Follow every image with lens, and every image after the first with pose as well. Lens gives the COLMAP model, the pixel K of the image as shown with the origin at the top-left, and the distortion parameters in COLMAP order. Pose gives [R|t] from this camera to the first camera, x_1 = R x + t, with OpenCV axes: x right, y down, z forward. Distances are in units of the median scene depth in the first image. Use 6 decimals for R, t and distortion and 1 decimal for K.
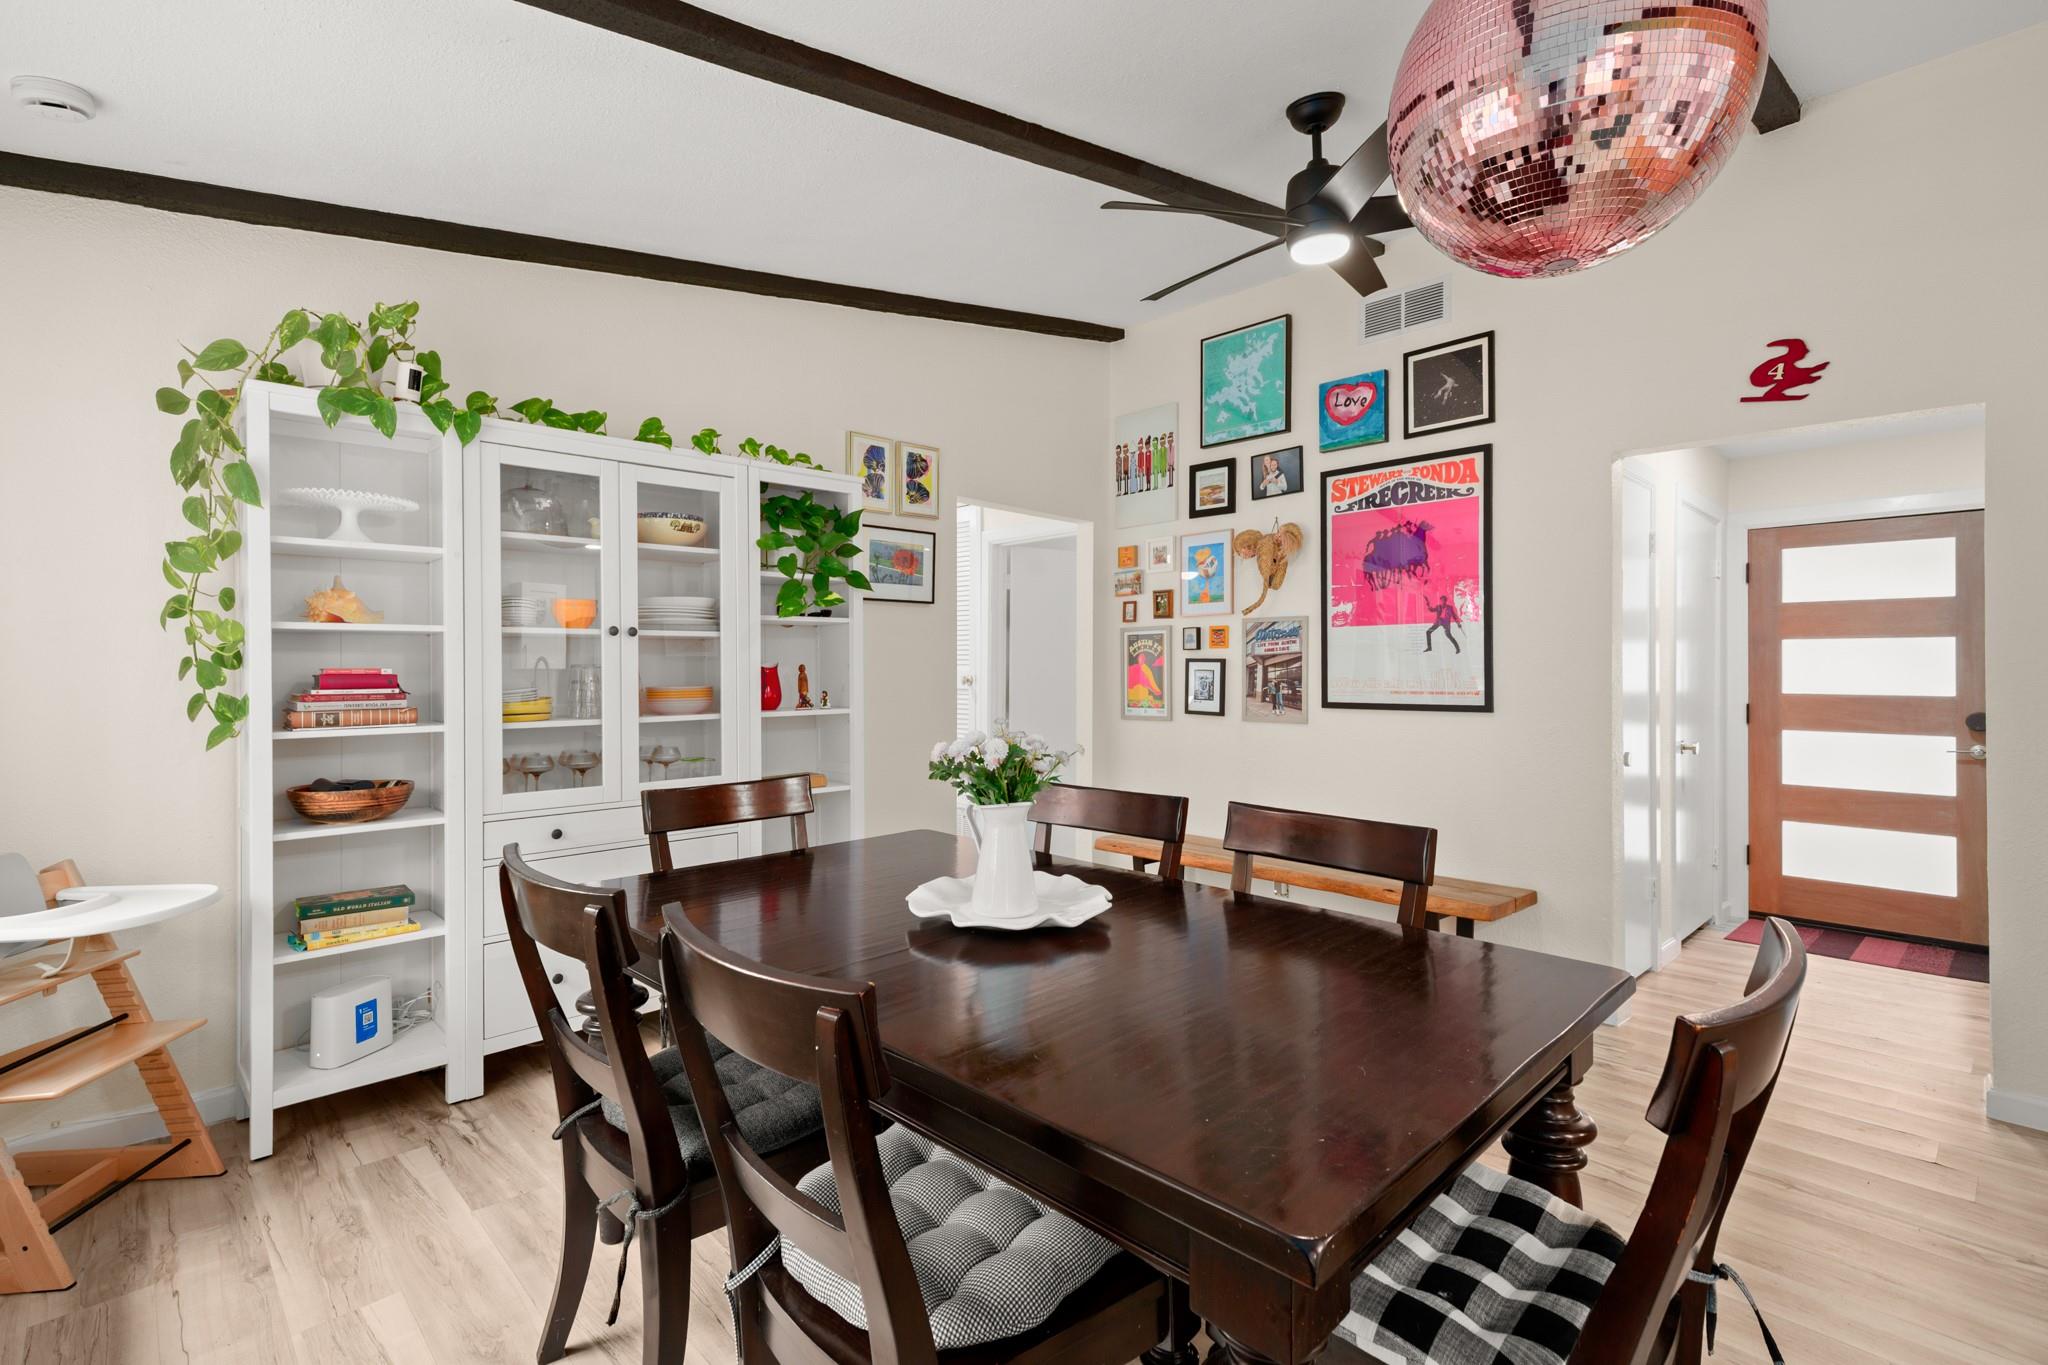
lens RADIAL K [[962.1, 0, 1030.9], [0, 962.1, 673.9], [0, 0, 1]] dist [-0.004483, -0.000552]
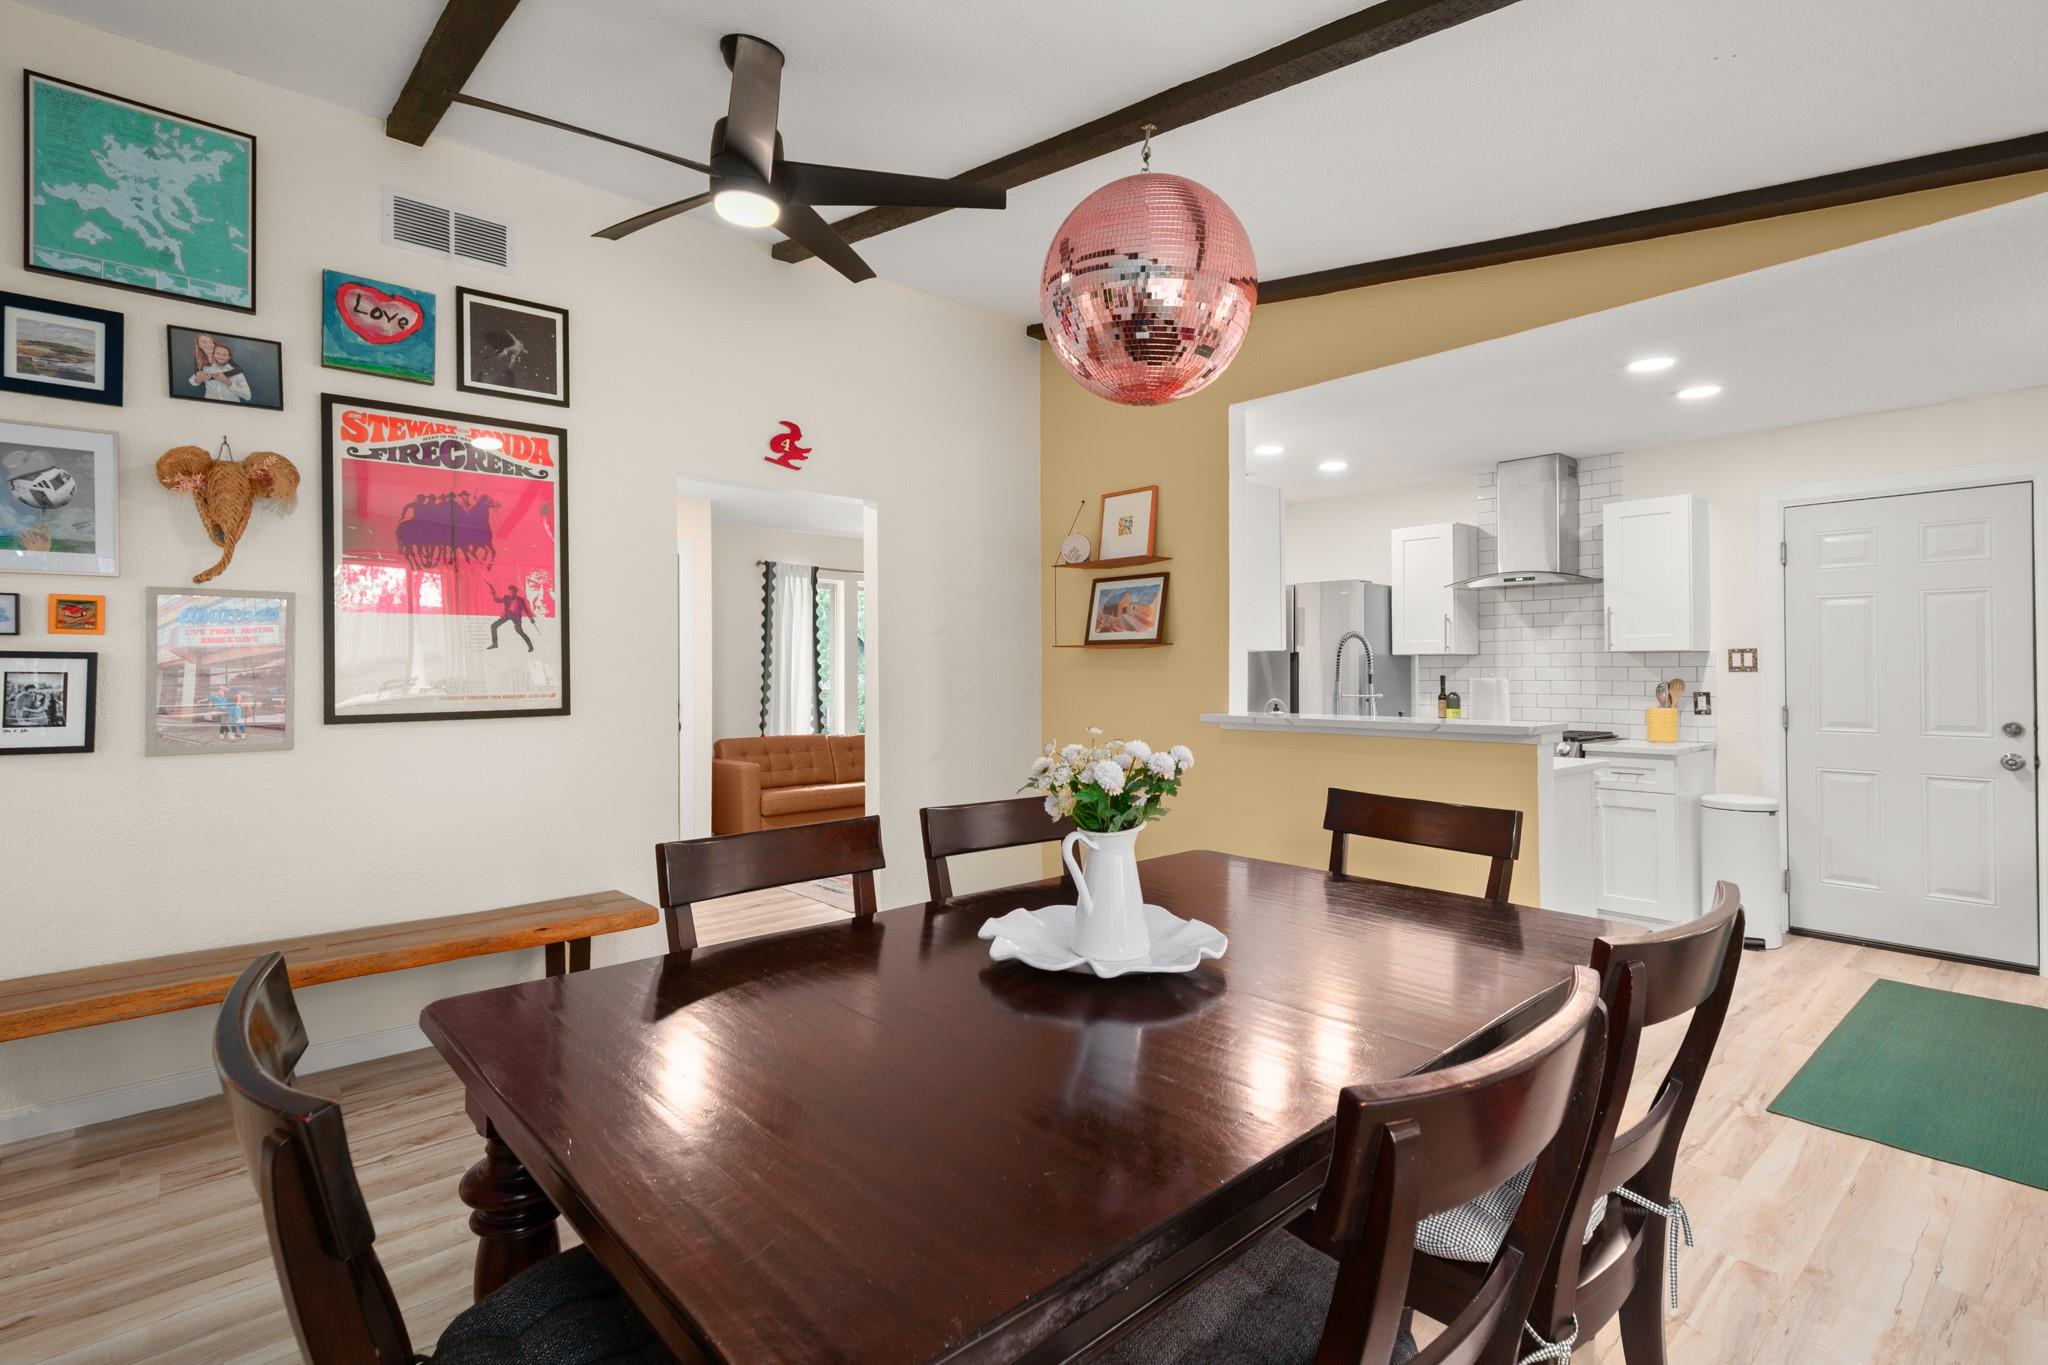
lens RADIAL K [[962.1, 0, 1030.1], [0, 962.1, 663.0], [0, 0, 1]] dist [-0.004483, -0.000552]
pose [[0.008070, -0.000742, 0.999967, -0.419992], [0.004667, 0.999989, 0.000705, -0.008541], [-0.999957, 0.004662, 0.008073, 0.493119]]
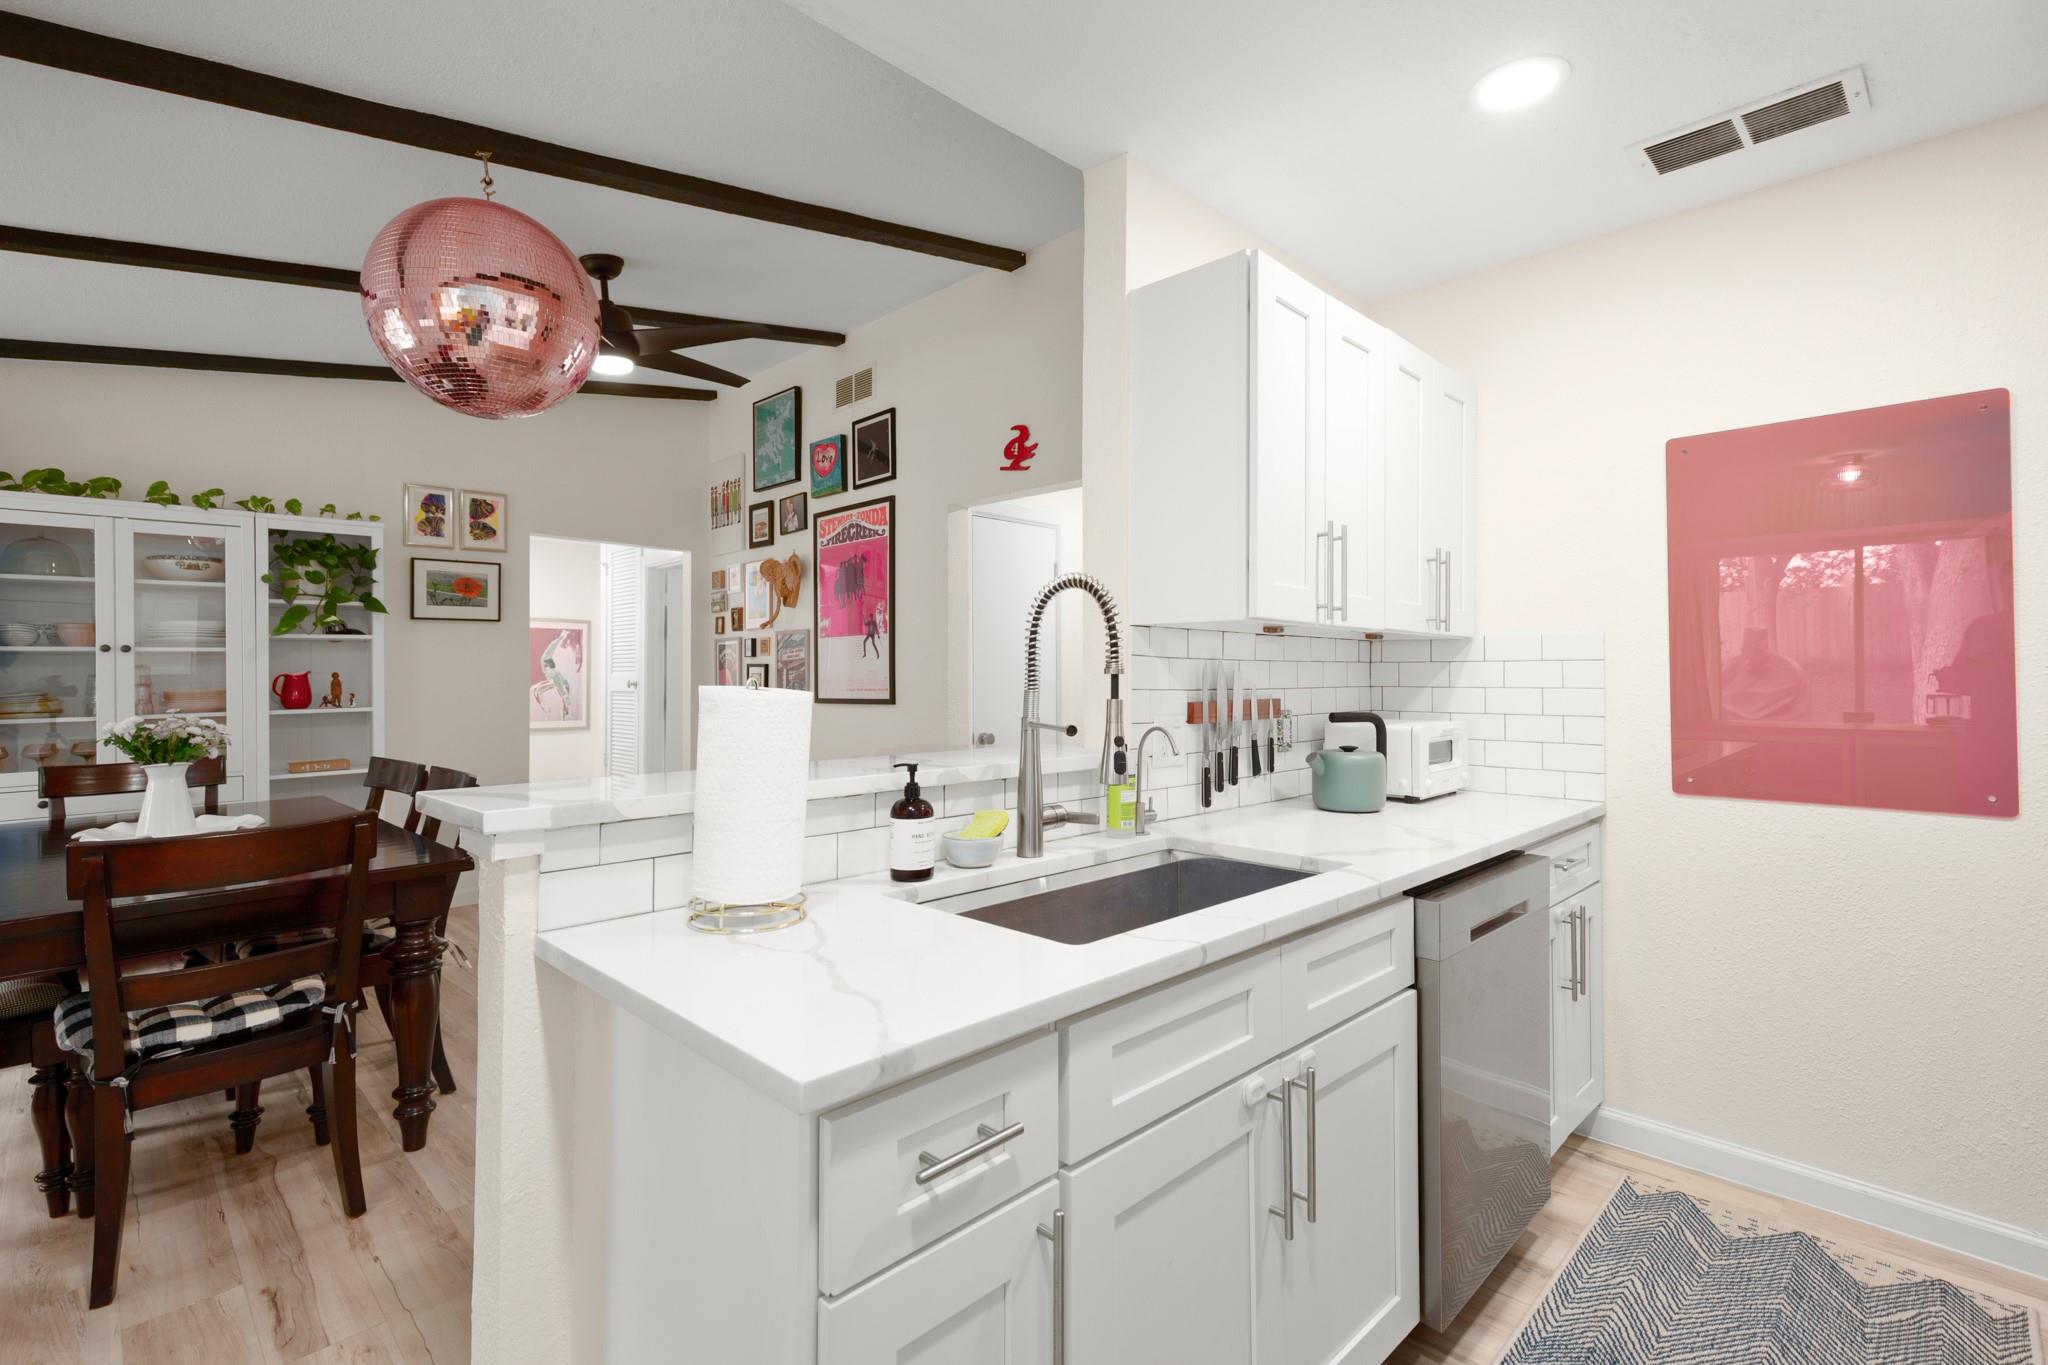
lens RADIAL K [[962.1, 0, 1076.9], [0, 962.1, 664.9], [0, 0, 1]] dist [-0.004483, -0.000552]
pose [[0.998325, -0.010260, 0.056938, 0.594208], [0.011159, 0.999818, -0.015482, 0.009401], [-0.056769, 0.016092, 0.998258, -0.271955]]
